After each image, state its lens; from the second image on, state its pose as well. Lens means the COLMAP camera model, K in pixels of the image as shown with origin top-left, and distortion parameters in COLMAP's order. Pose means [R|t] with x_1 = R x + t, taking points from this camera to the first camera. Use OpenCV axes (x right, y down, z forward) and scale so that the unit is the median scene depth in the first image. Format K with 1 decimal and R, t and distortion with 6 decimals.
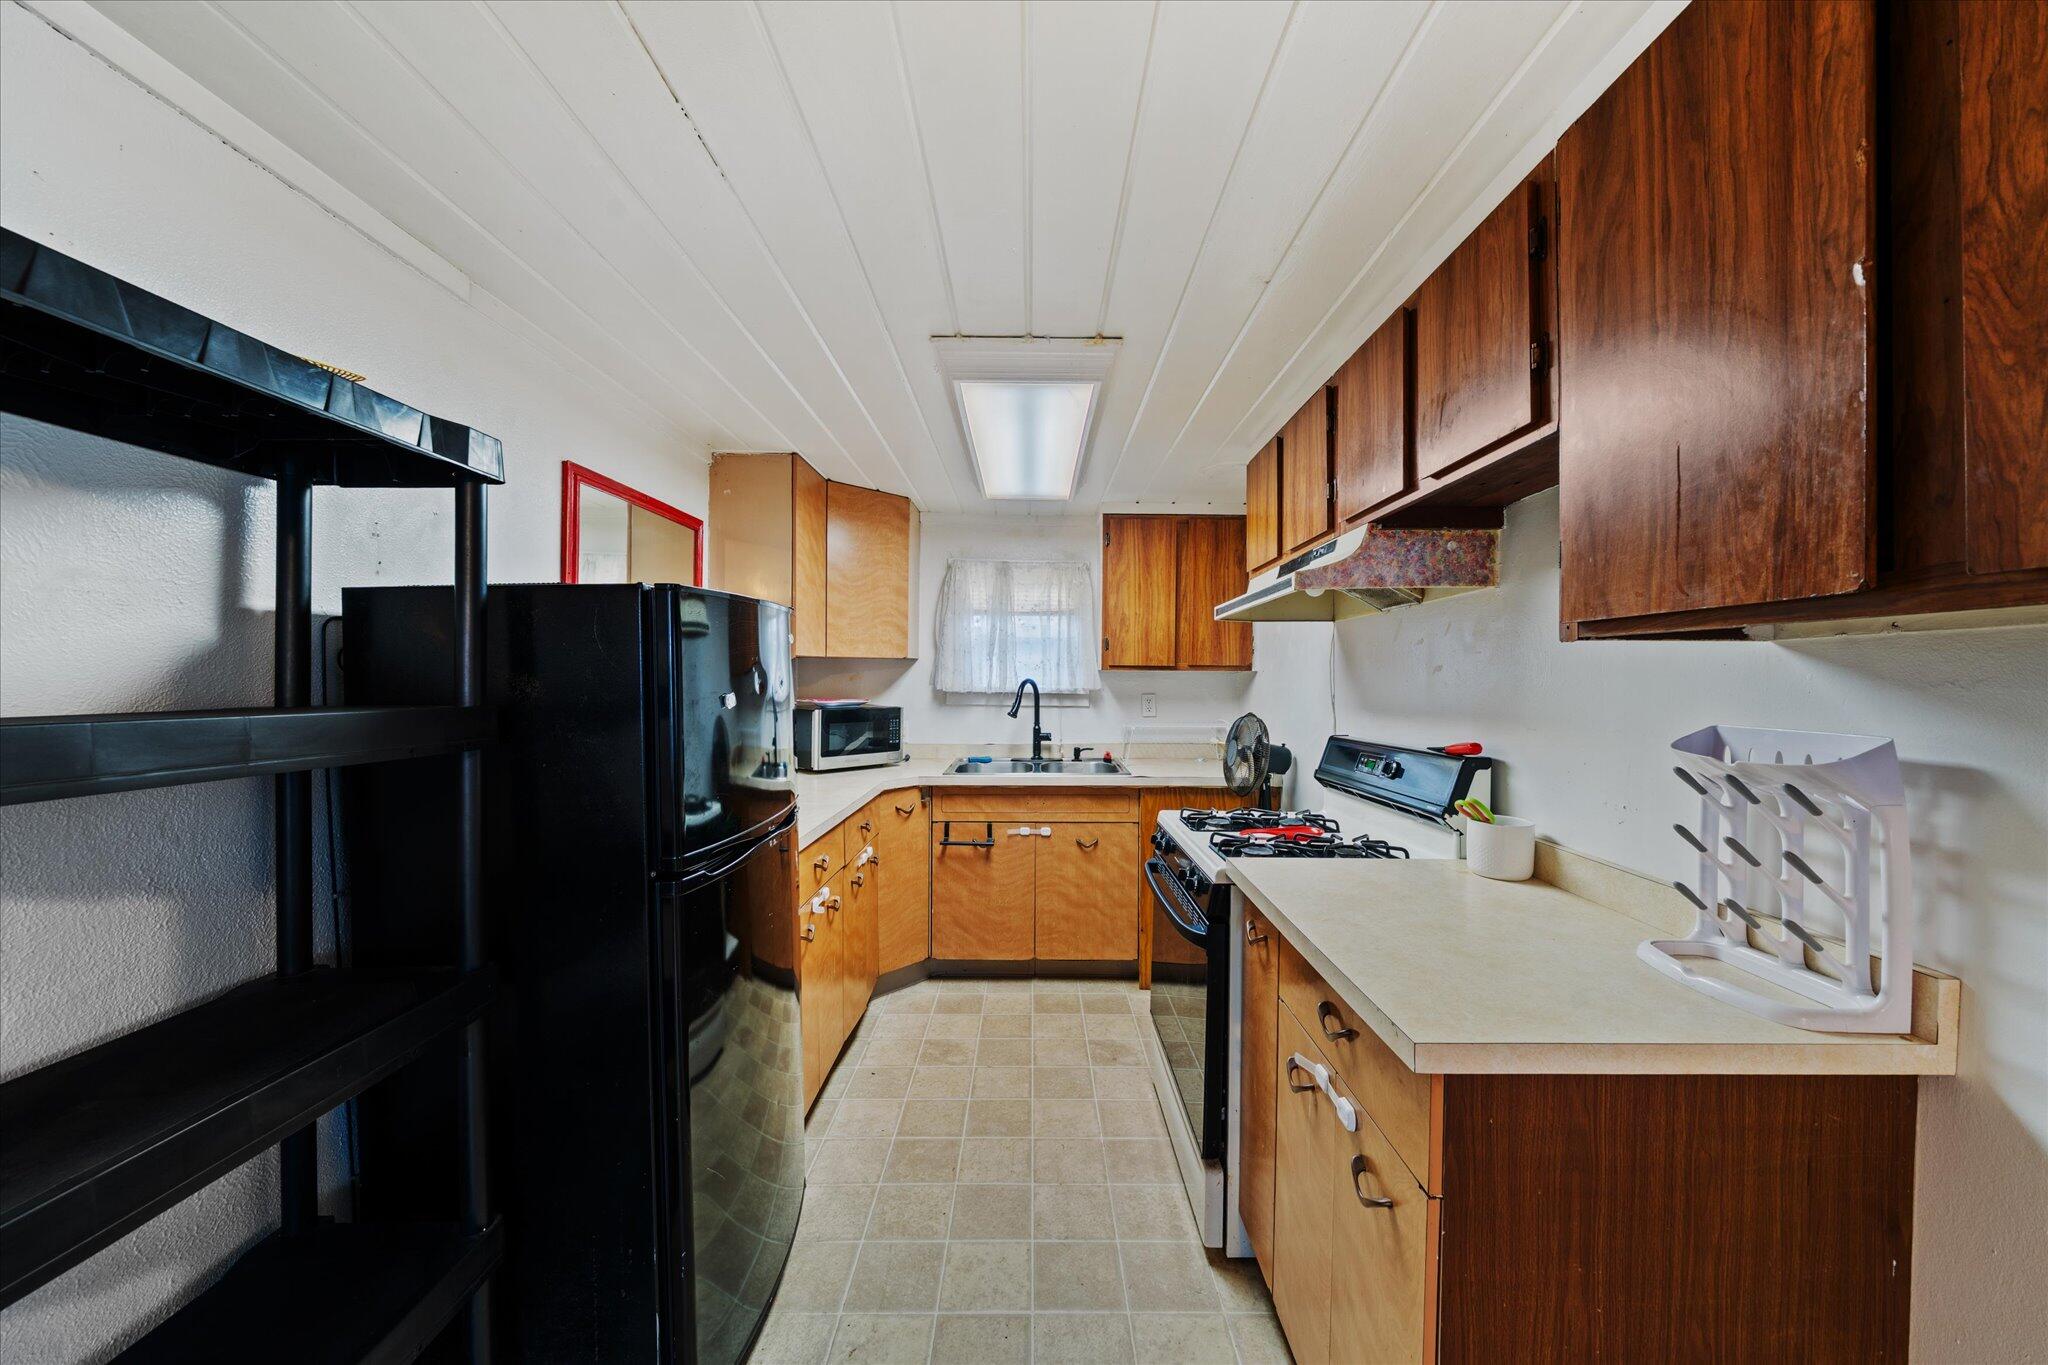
lens RADIAL K [[708.3, 0, 1028.4], [0, 708.3, 677.7], [0, 0, 1]] dist [-0.000482, -0.000159]
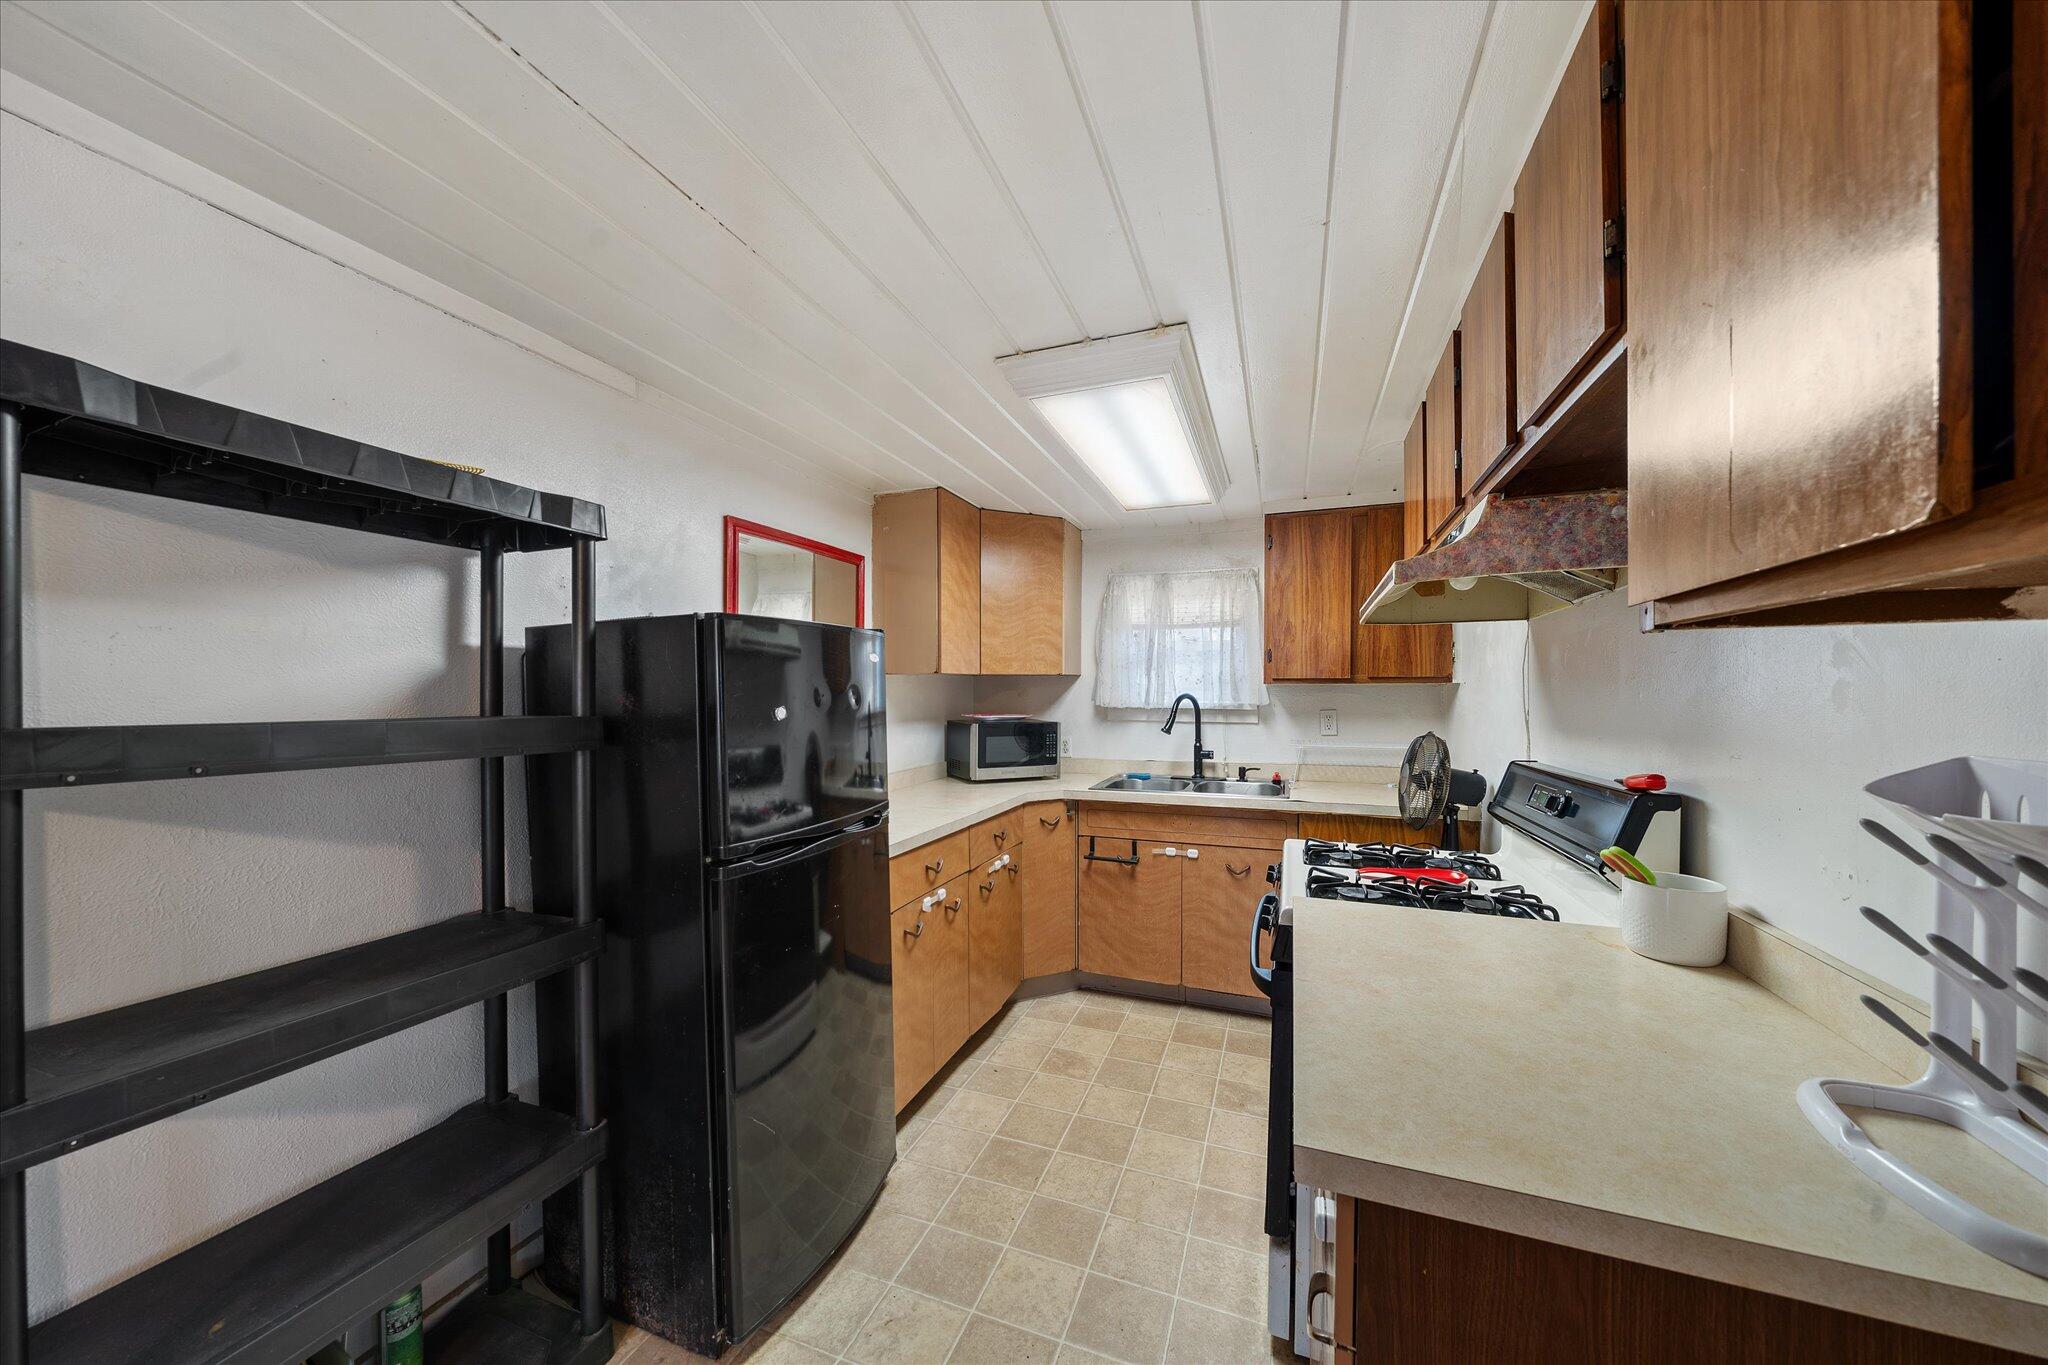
lens RADIAL K [[695.0, 0, 1018.6], [0, 695.0, 697.2], [0, 0, 1]] dist [0.000465, 0.000008]
pose [[0.932623, -0.005152, -0.360815, 0.156431], [0.006457, 0.999976, 0.002413, 0.002888], [0.360794, -0.004580, 0.932634, 0.046108]]
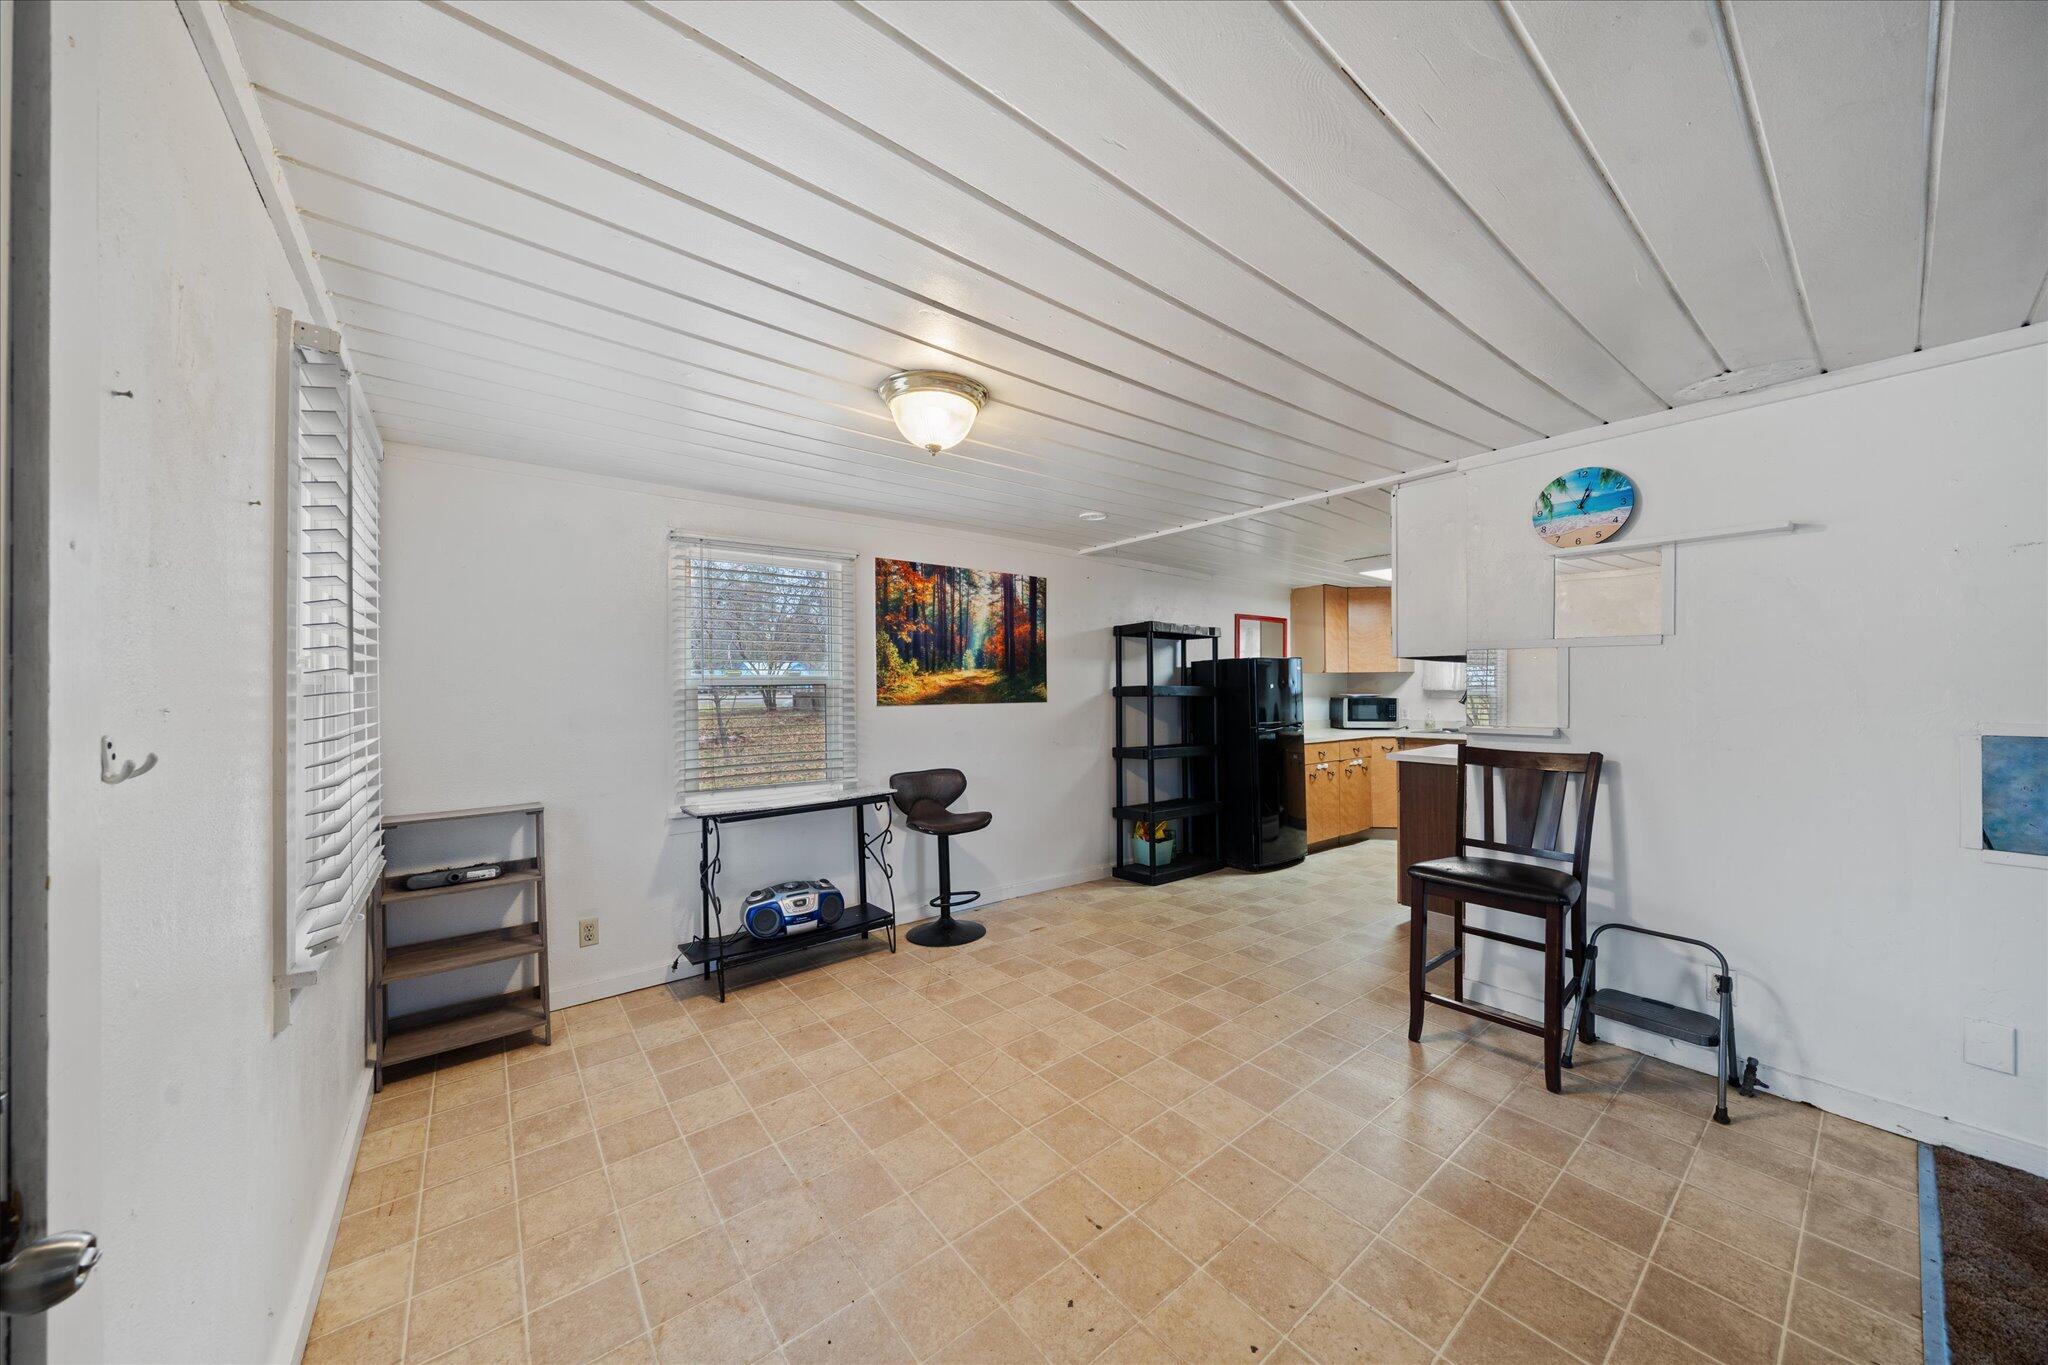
lens RADIAL K [[695.0, 0, 1018.6], [0, 695.0, 697.2], [0, 0, 1]] dist [0.000465, 0.000008]
pose [[0.617532, -0.006982, -0.786515, 0.771701], [0.007466, 0.999968, -0.003015, 0.044226], [0.786510, -0.004010, 0.617564, -1.094769]]
